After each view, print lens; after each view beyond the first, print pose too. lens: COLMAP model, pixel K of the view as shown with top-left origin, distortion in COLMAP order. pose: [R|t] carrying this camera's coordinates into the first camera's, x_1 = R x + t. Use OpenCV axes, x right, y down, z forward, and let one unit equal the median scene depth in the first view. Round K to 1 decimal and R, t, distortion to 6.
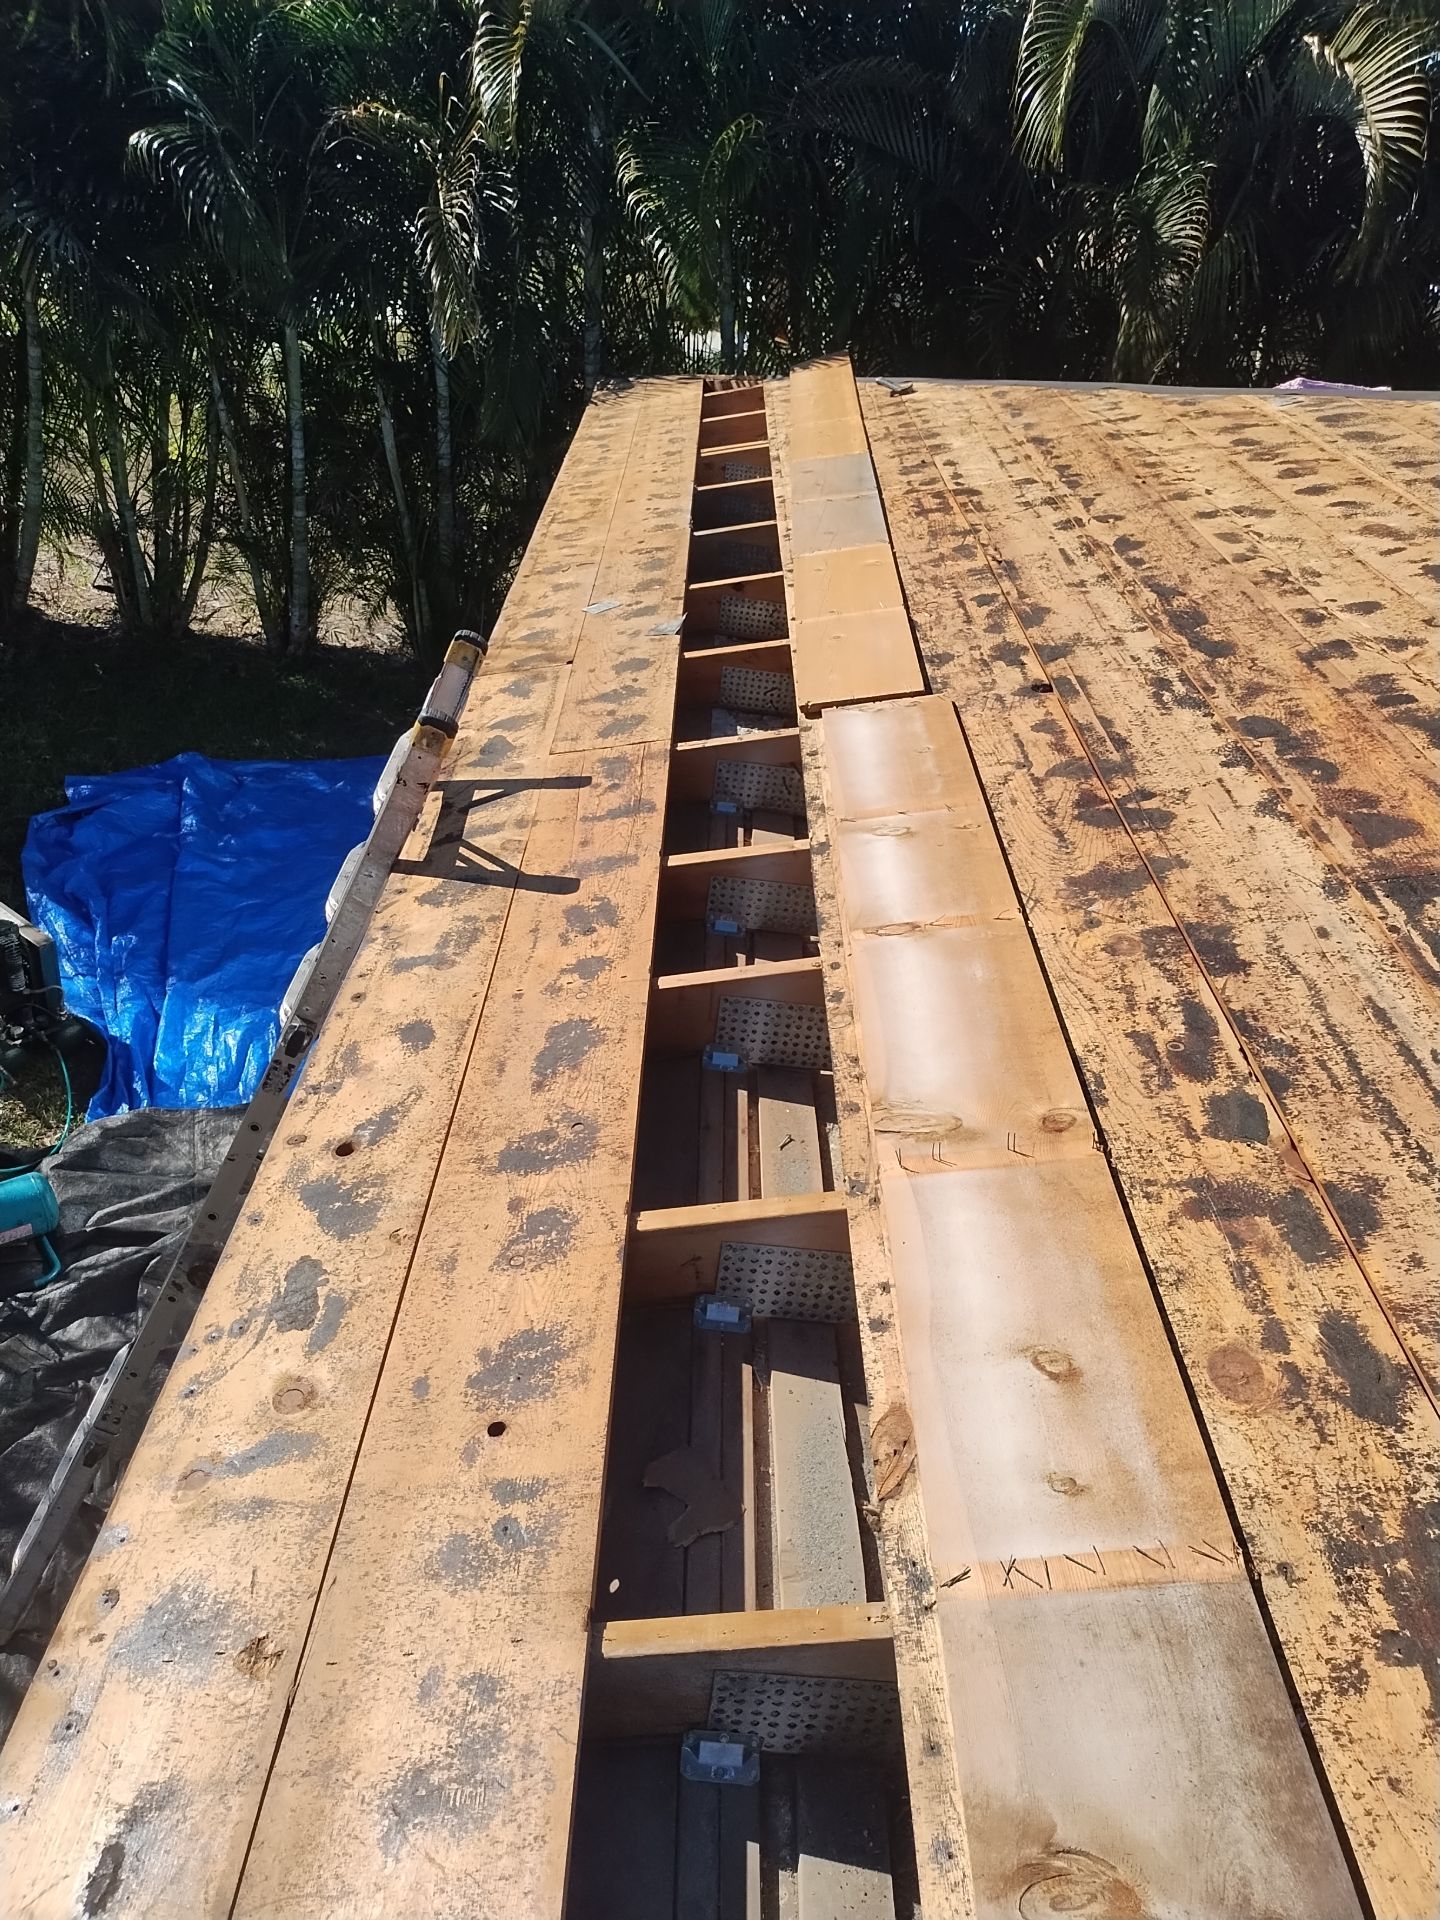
lens RADIAL K [[1414.9, 0, 703.2], [0, 1414.9, 964.6], [0, 0, 1]] dist [0.069226, -0.106917]
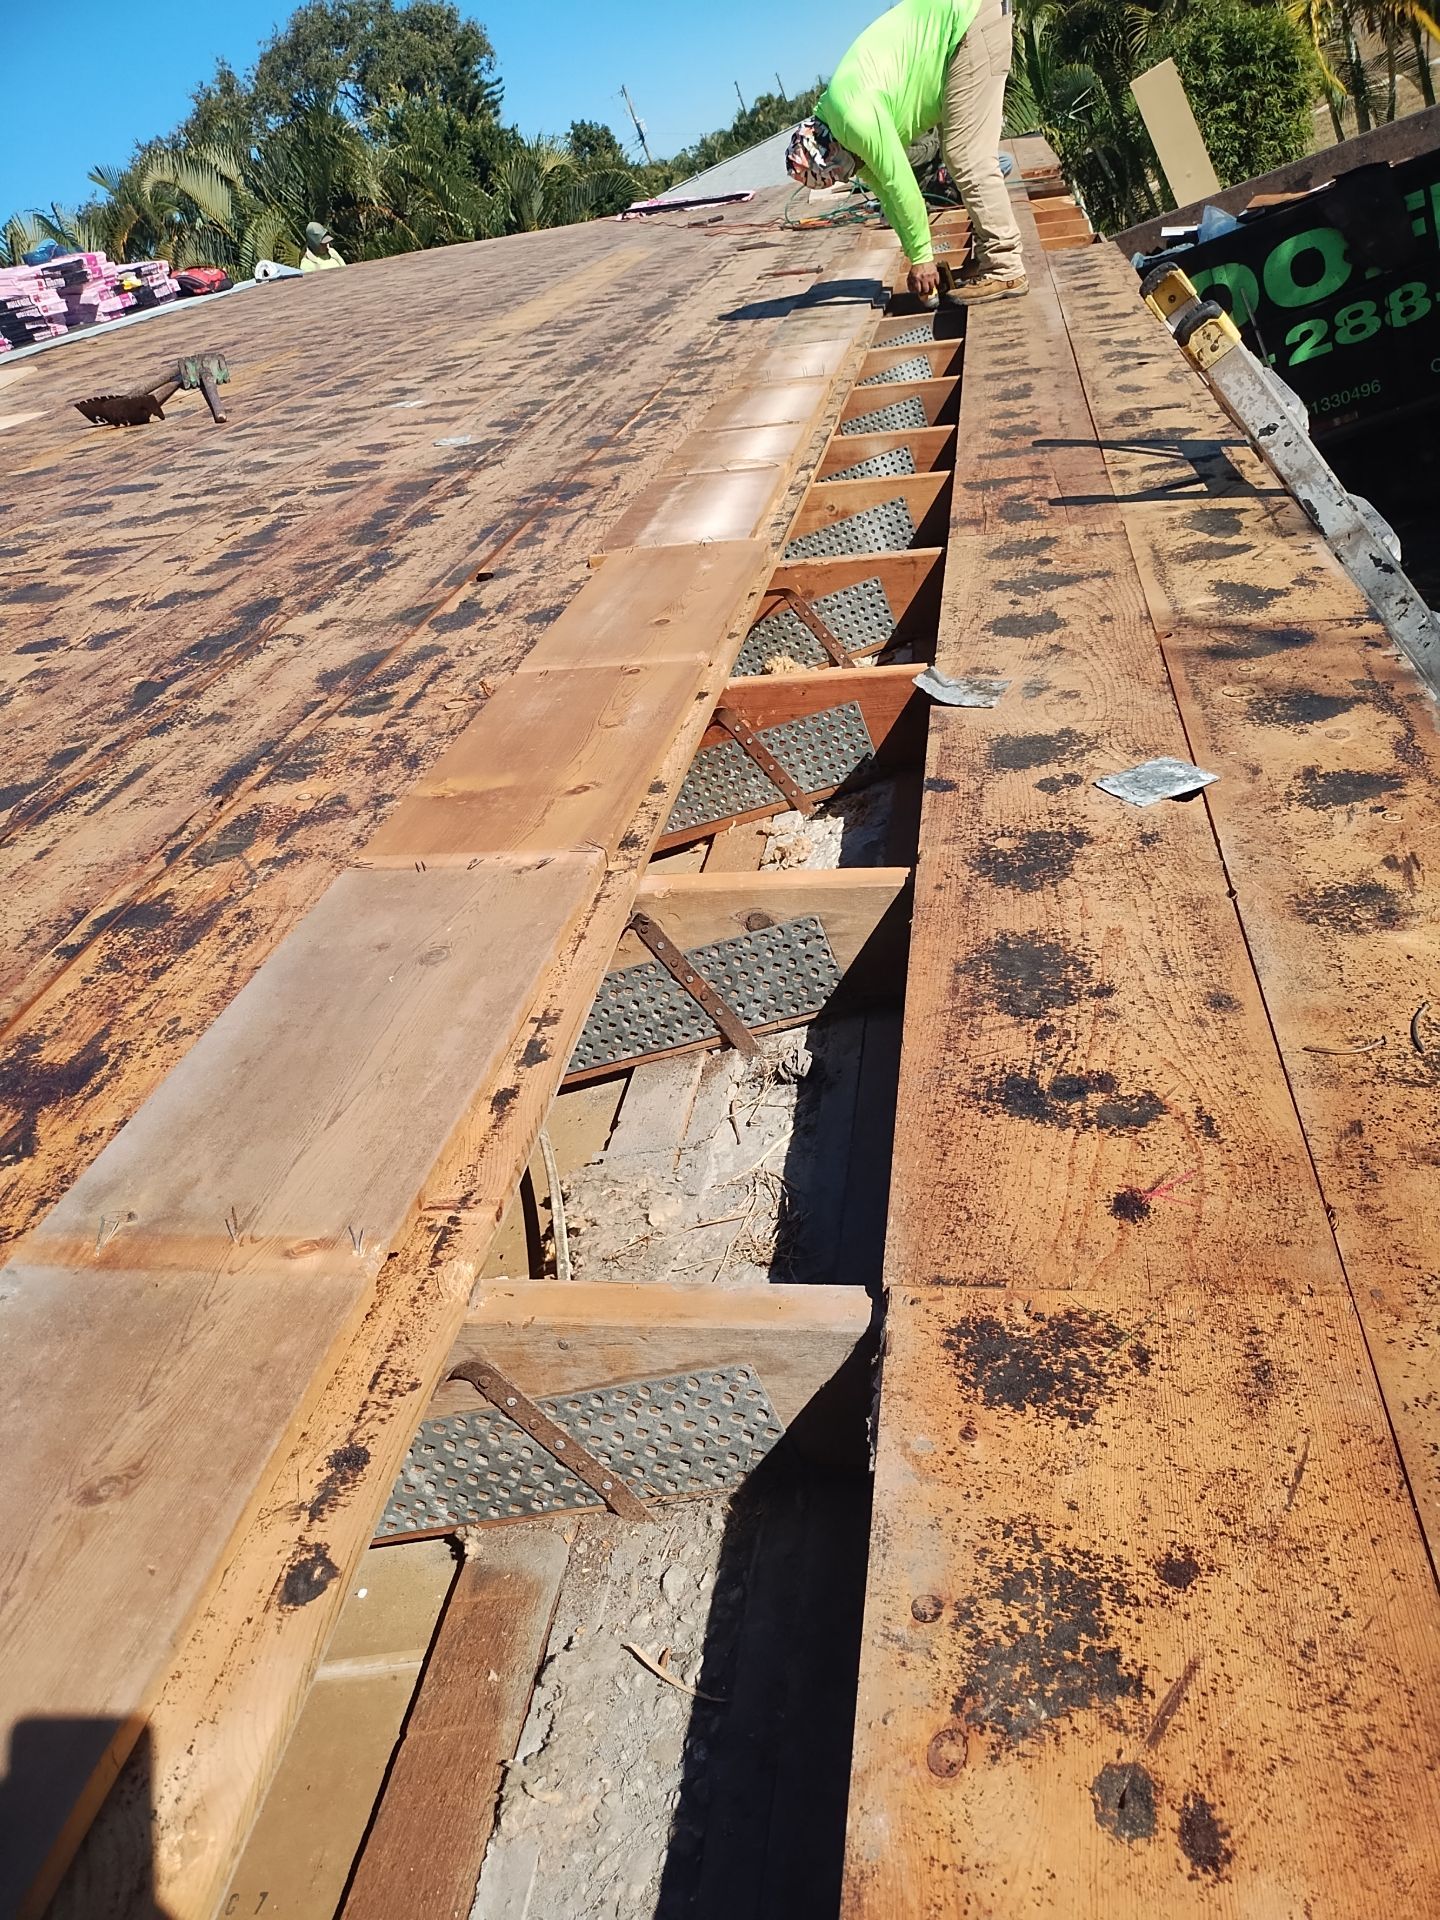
lens RADIAL K [[1396.1, 0, 720.0], [0, 1396.1, 960.0], [0, 0, 1]] dist [0.029027, -0.037398]
pose [[-0.952058, 0.156021, 0.263141, -0.086260], [0.305221, 0.426413, 0.851476, -0.938584], [0.020641, 0.890971, -0.453591, 1.975507]]
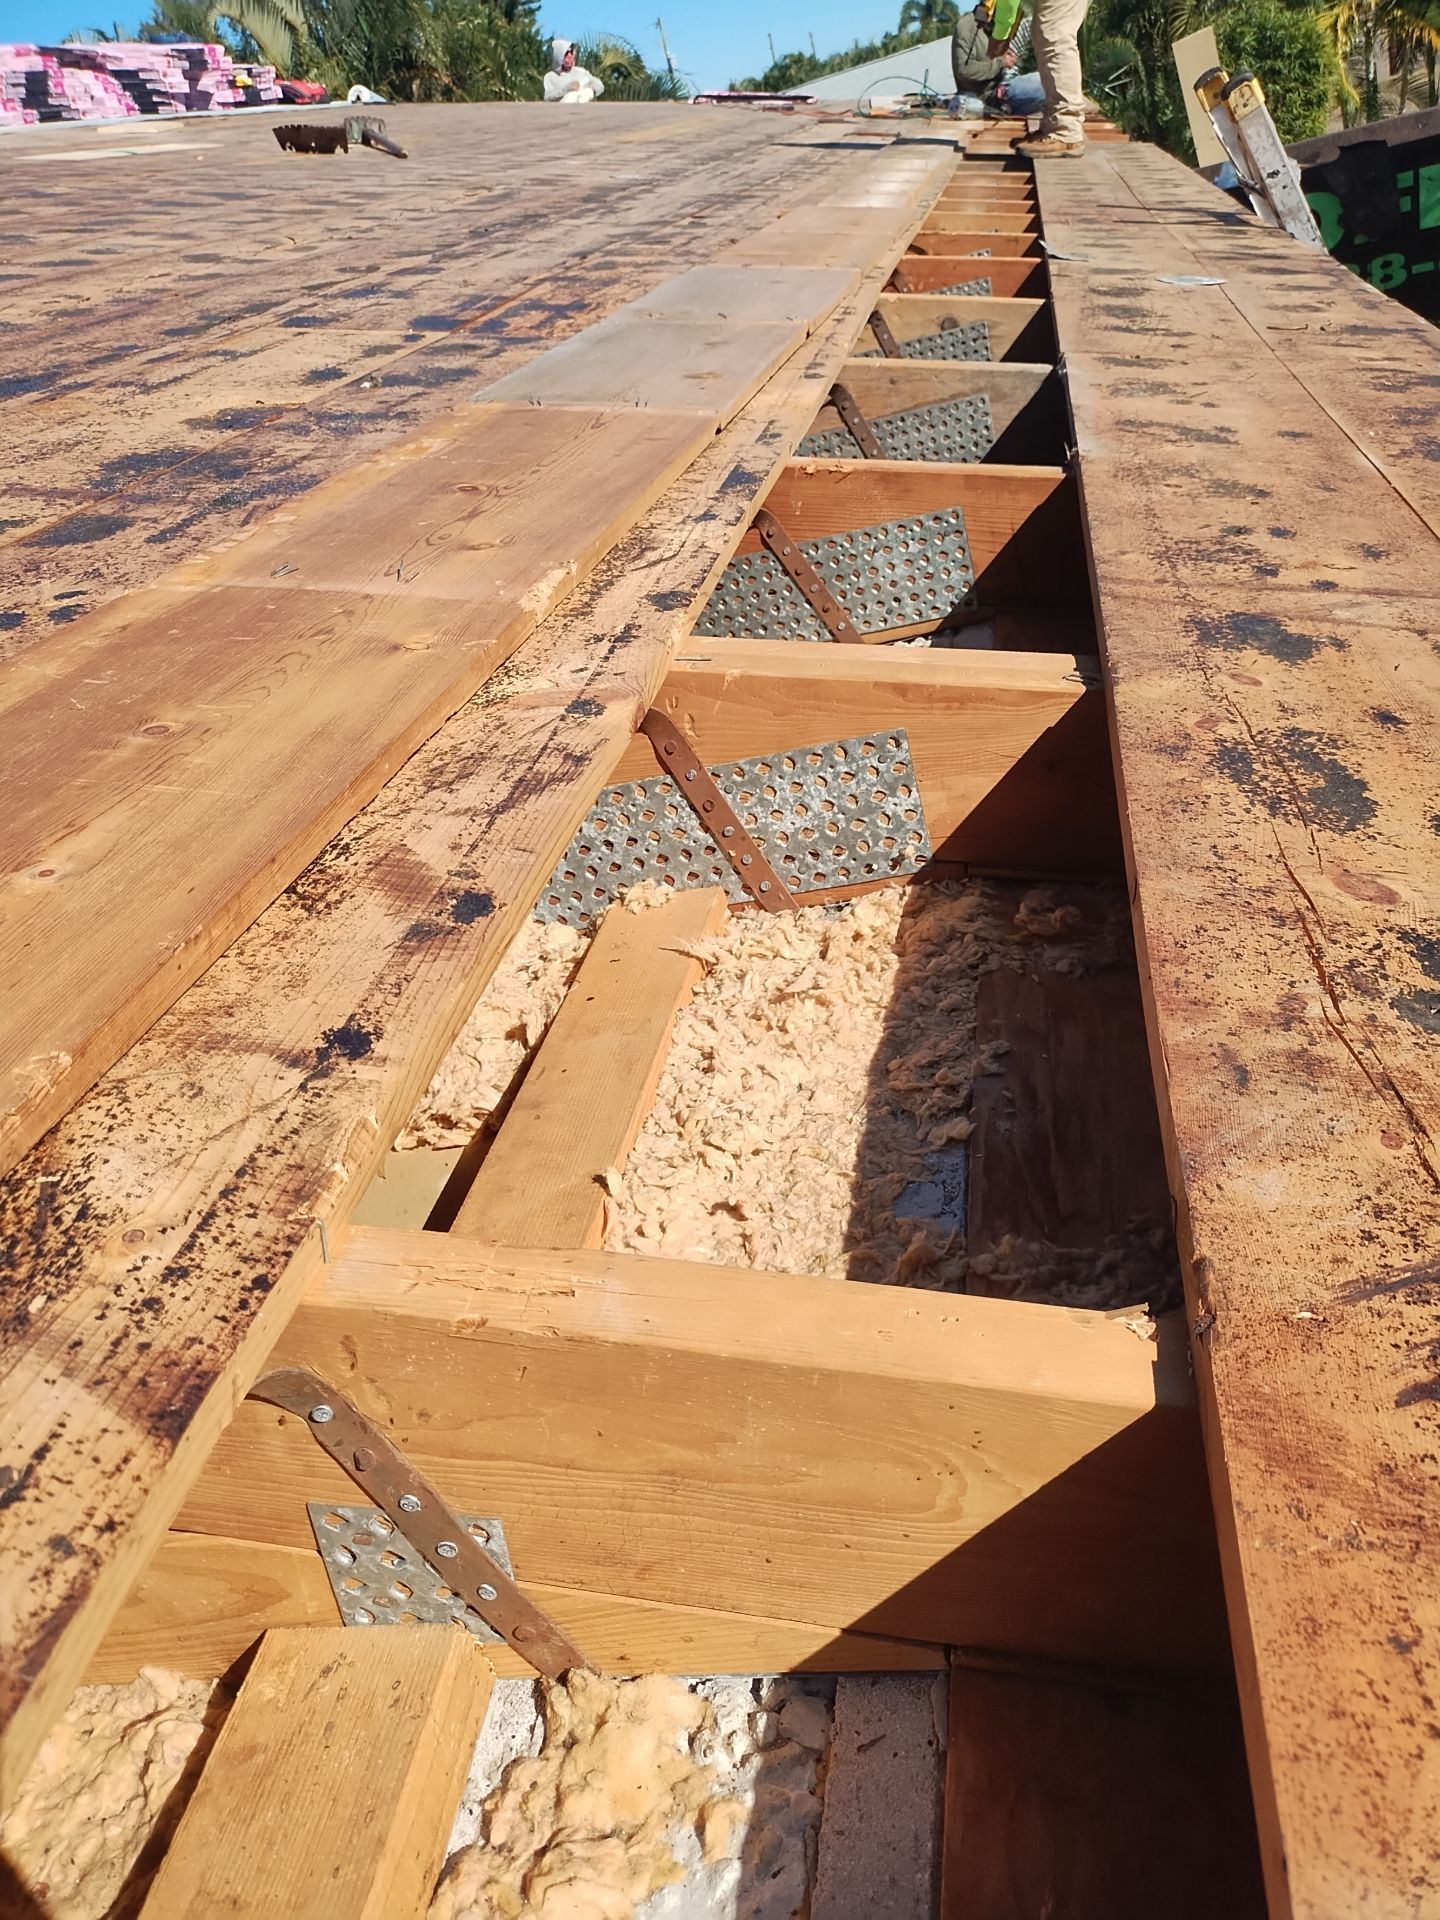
lens RADIAL K [[1396.1, 0, 720.0], [0, 1396.1, 960.0], [0, 0, 1]] dist [0.029027, -0.037398]
pose [[-0.977328, 0.031416, 0.209388, 0.013428], [0.201890, 0.436268, 0.876876, -1.133247], [-0.063801, 0.899268, -0.432719, 2.516165]]
